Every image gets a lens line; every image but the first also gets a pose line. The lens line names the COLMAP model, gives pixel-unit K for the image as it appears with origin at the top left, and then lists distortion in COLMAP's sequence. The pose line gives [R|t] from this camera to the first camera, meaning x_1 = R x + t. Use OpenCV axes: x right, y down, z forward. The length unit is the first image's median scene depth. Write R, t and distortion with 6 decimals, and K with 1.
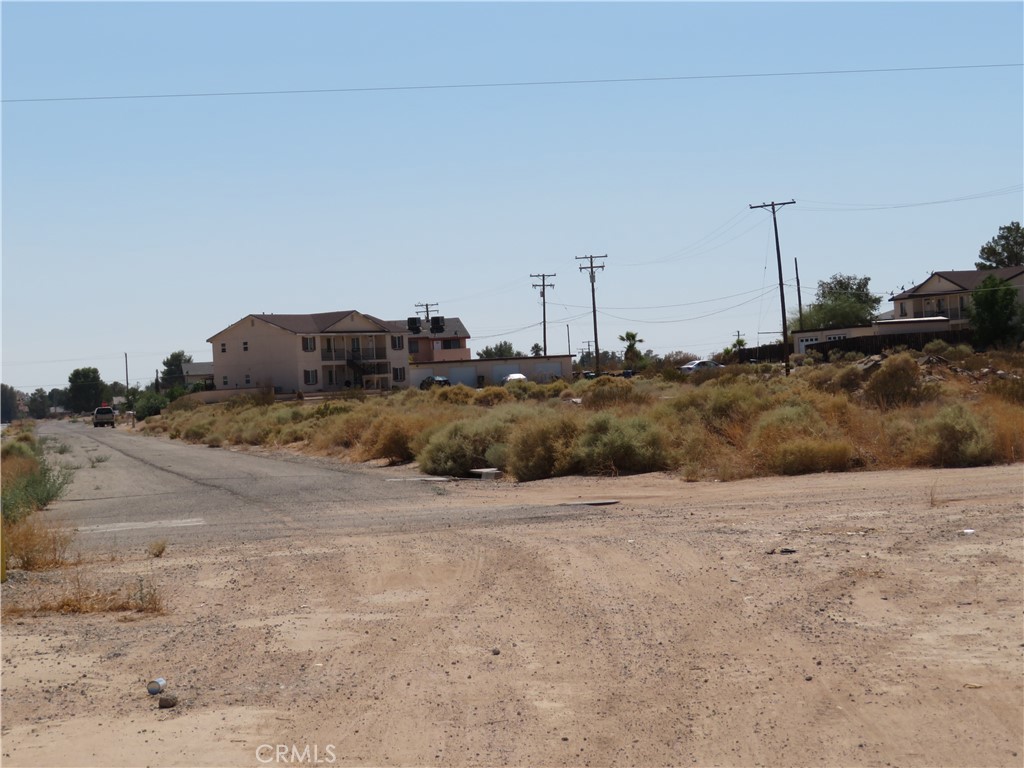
lens RADIAL K [[455.1, 0, 511.8], [0, 455.1, 384.3], [0, 0, 1]] dist [0.001471, -0.000211]
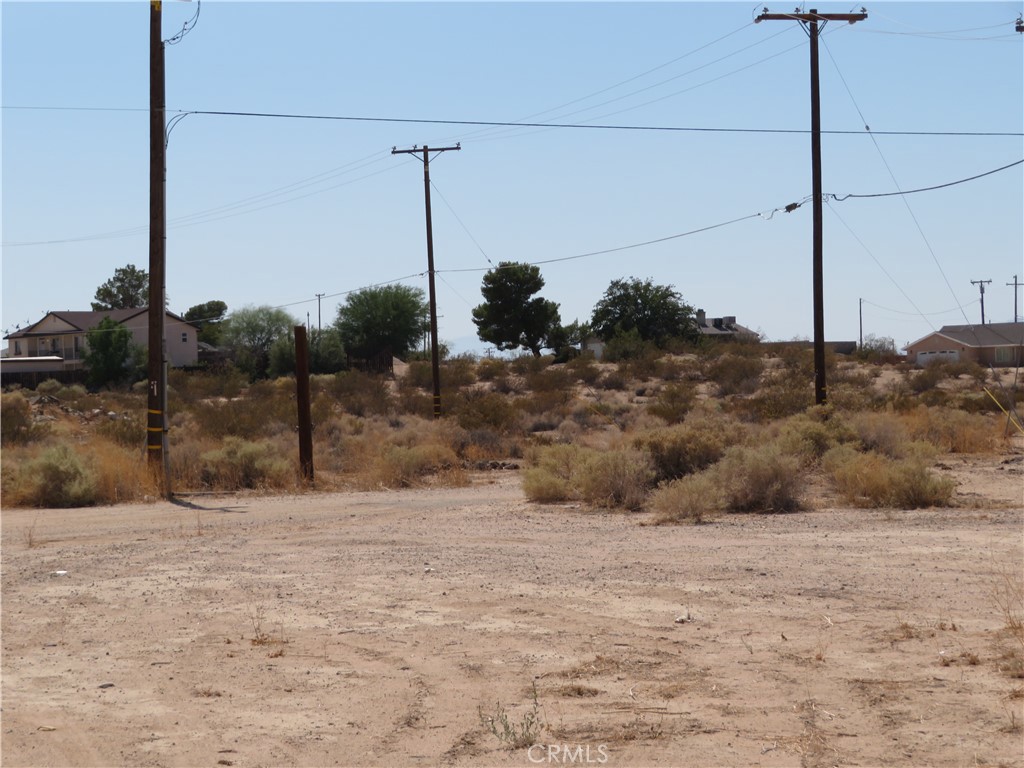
lens RADIAL K [[455.1, 0, 512.0], [0, 455.1, 382.9], [0, 0, 1]] dist [0.001471, -0.000211]
pose [[0.998237, 0.022412, 0.054958, 1.904837], [-0.022257, 0.999746, -0.003423, -0.110262], [-0.055021, 0.002194, 0.998483, -0.052099]]
